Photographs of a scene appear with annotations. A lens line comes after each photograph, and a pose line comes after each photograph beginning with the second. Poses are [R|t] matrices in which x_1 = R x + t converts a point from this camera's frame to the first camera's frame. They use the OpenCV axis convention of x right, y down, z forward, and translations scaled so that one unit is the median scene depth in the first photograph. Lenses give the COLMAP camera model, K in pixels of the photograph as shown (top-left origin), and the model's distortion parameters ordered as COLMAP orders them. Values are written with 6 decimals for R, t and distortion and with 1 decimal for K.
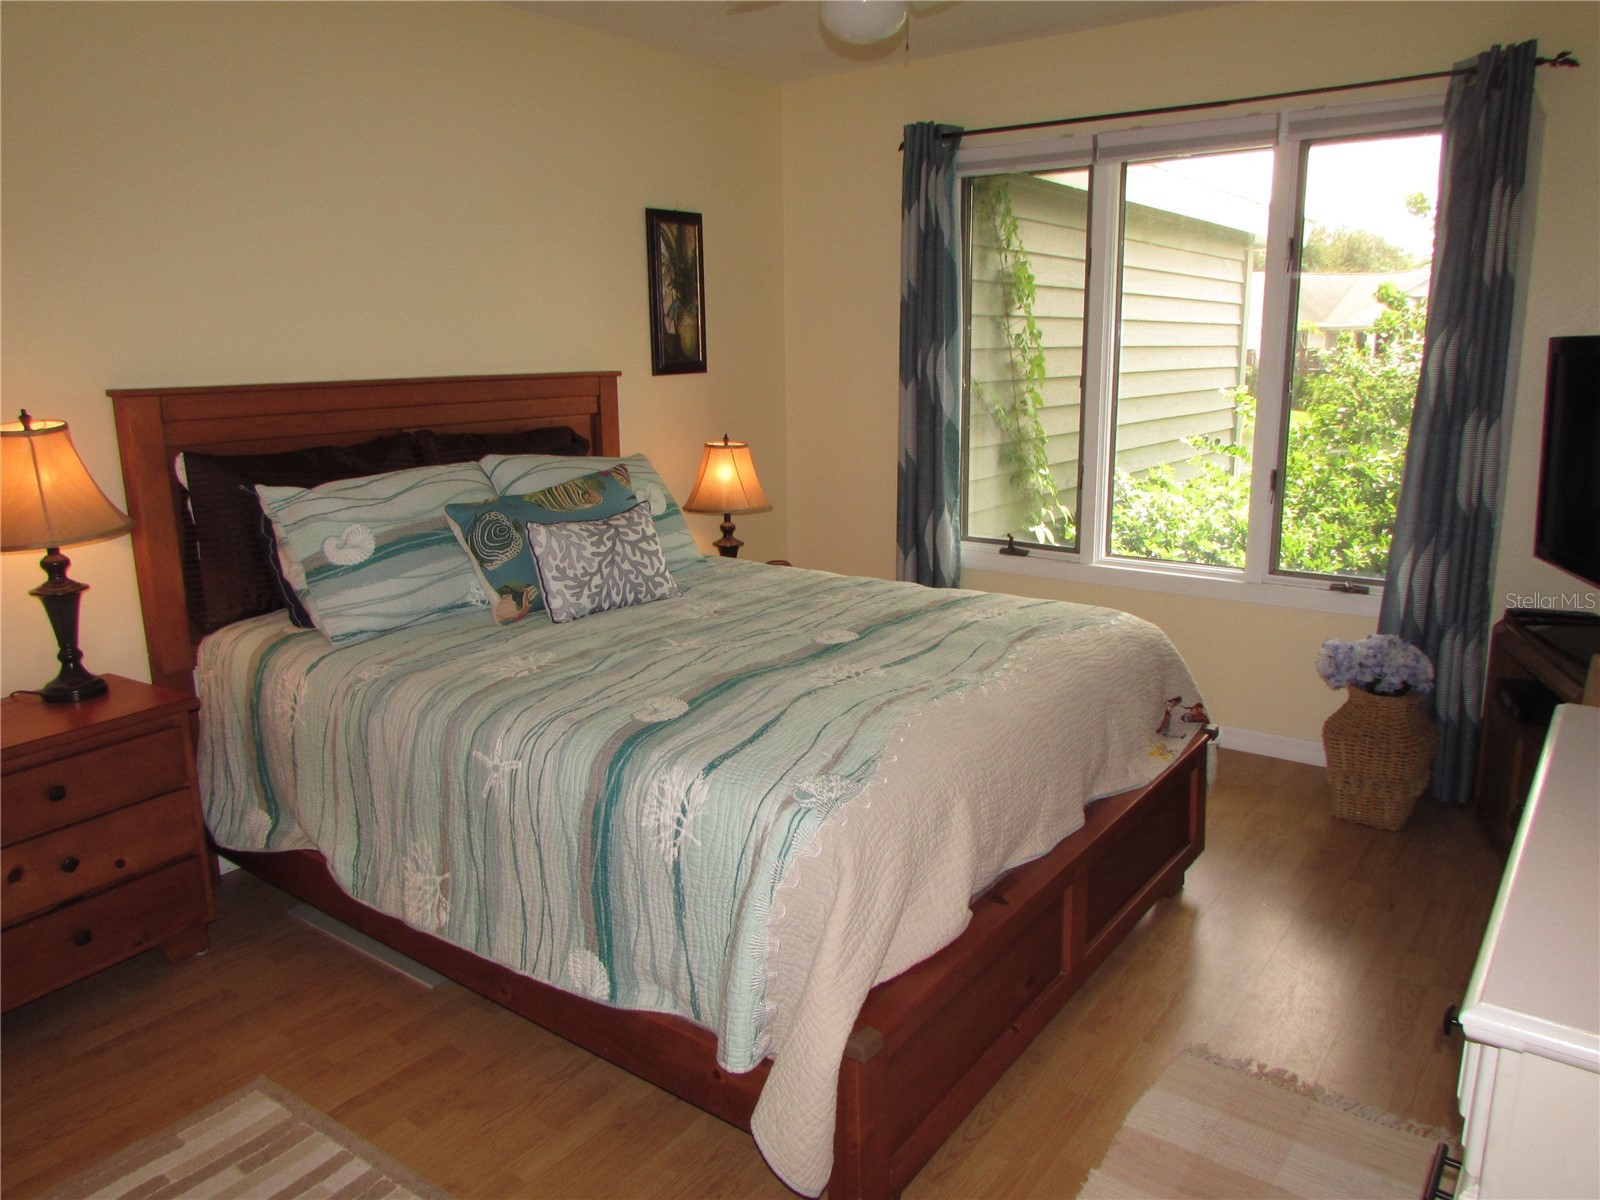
lens RADIAL K [[1125.6, 0, 804.7], [0, 1125.6, 598.4], [0, 0, 1]] dist [-0.044102, 0.027006]
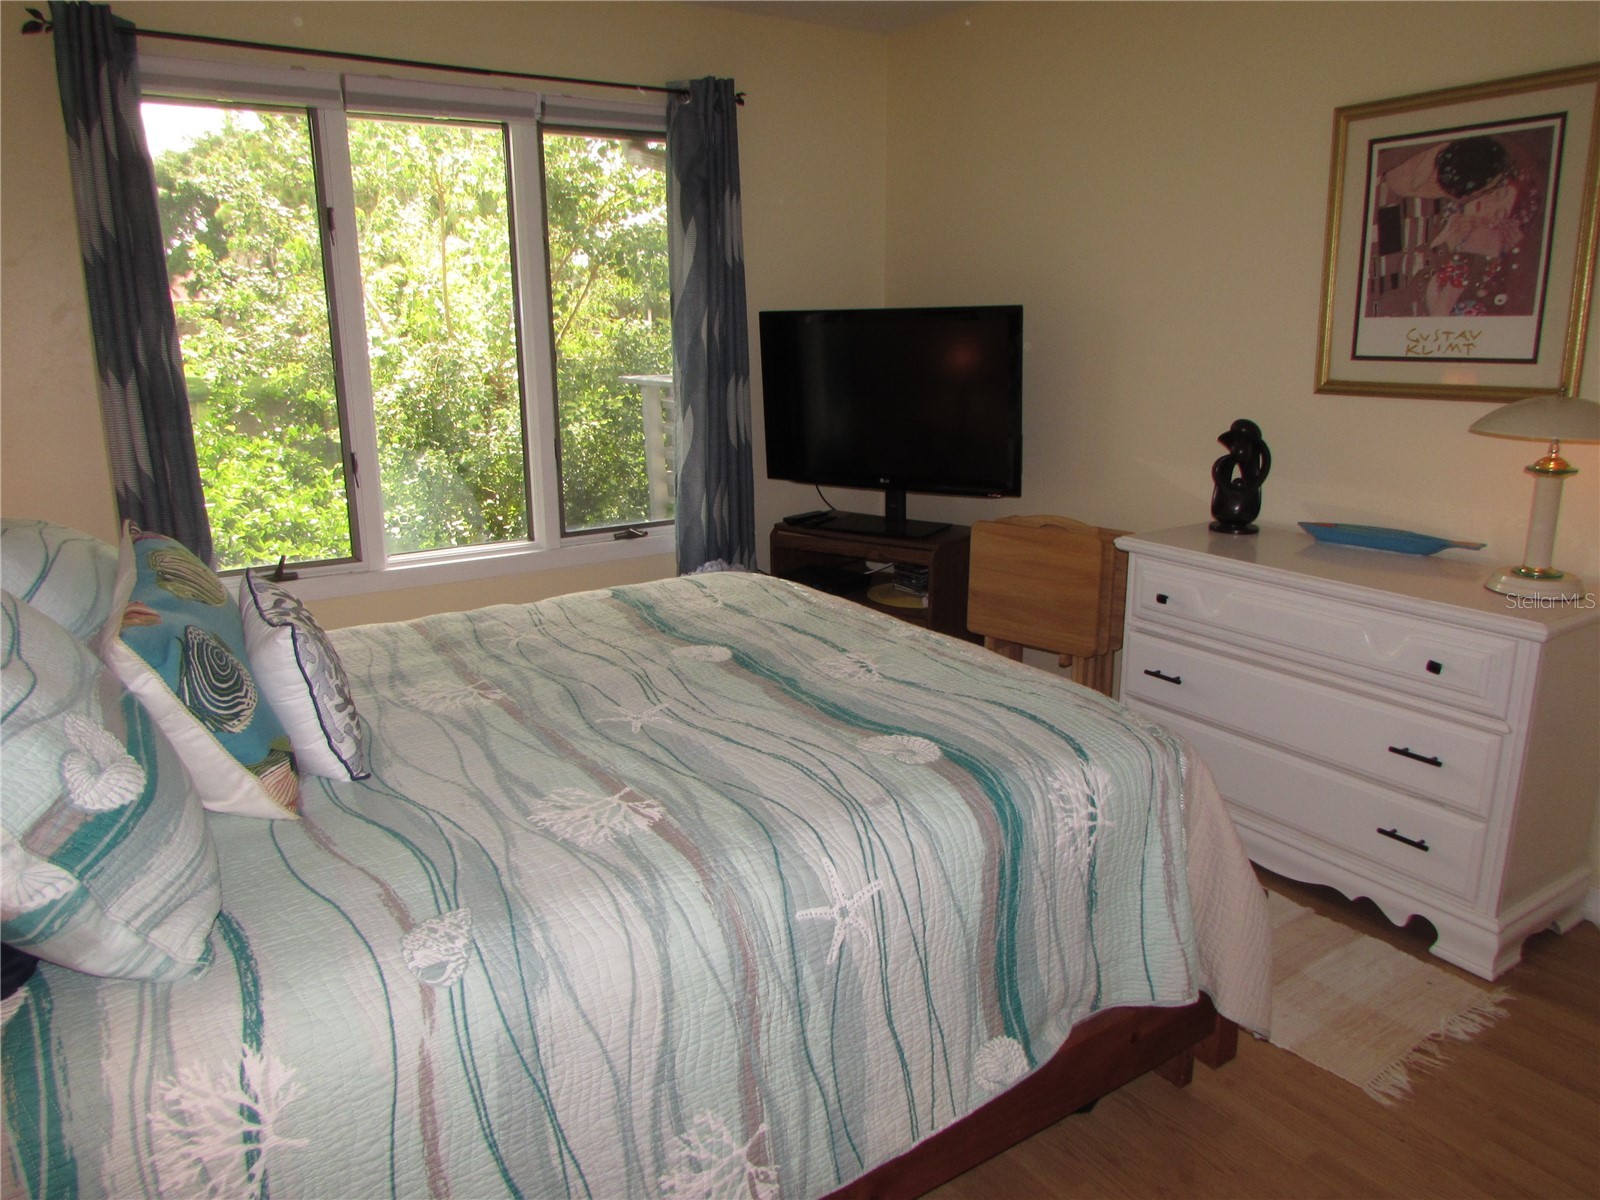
lens RADIAL K [[1125.6, 0, 804.7], [0, 1125.6, 598.4], [0, 0, 1]] dist [-0.044102, 0.027006]
pose [[0.343521, -0.220857, 0.912806, -0.732885], [0.209824, 0.965435, 0.154626, -0.125469], [-0.915405, 0.138411, 0.377988, 0.608834]]
